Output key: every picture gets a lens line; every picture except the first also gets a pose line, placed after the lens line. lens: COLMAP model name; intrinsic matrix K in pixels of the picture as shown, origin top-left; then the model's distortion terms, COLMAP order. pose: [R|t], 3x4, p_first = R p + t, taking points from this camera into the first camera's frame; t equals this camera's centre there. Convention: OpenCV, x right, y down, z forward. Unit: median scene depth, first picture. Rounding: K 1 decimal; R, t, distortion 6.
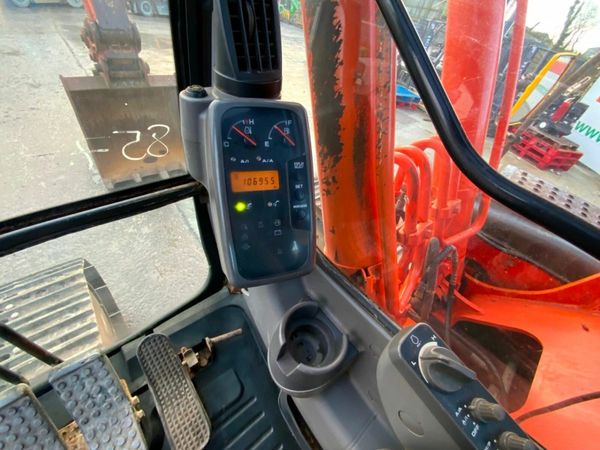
lens RADIAL K [[242.9, 0, 300.0], [0, 242.9, 225.0], [0, 0, 1]] dist [0.016514, -0.015053]
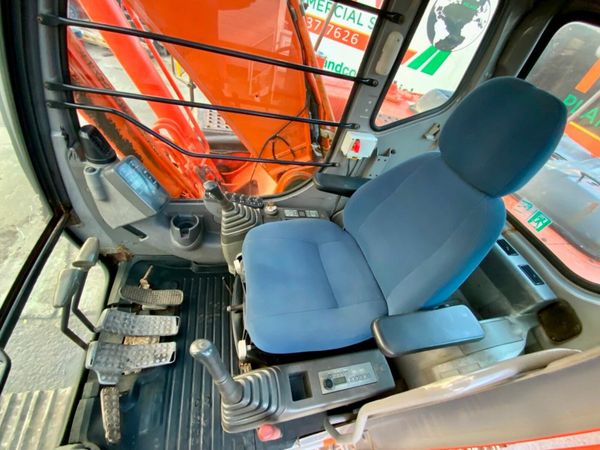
lens RADIAL K [[242.9, 0, 300.0], [0, 242.9, 225.0], [0, 0, 1]] dist [0.016514, -0.015053]
pose [[0.492930, -0.664436, 0.561733, -0.507064], [0.494129, 0.745181, 0.447818, -0.064146], [-0.716140, 0.056825, 0.695640, -1.053615]]
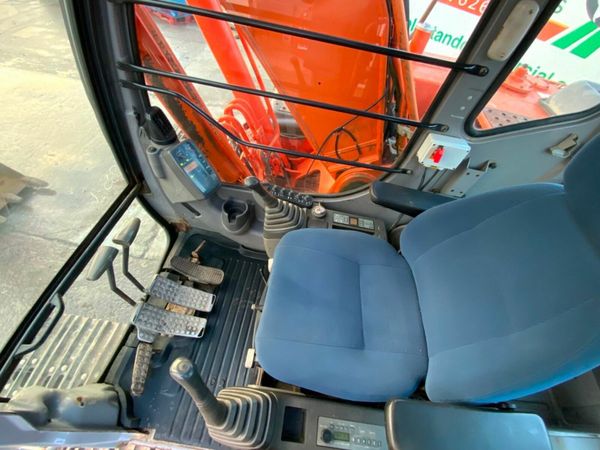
lens RADIAL K [[242.9, 0, 300.0], [0, 242.9, 225.0], [0, 0, 1]] dist [0.016514, -0.015053]
pose [[0.746609, -0.574121, 0.336094, -0.250266], [0.458149, 0.810039, 0.365973, -0.033947], [-0.482363, -0.119258, 0.867816, -1.017255]]
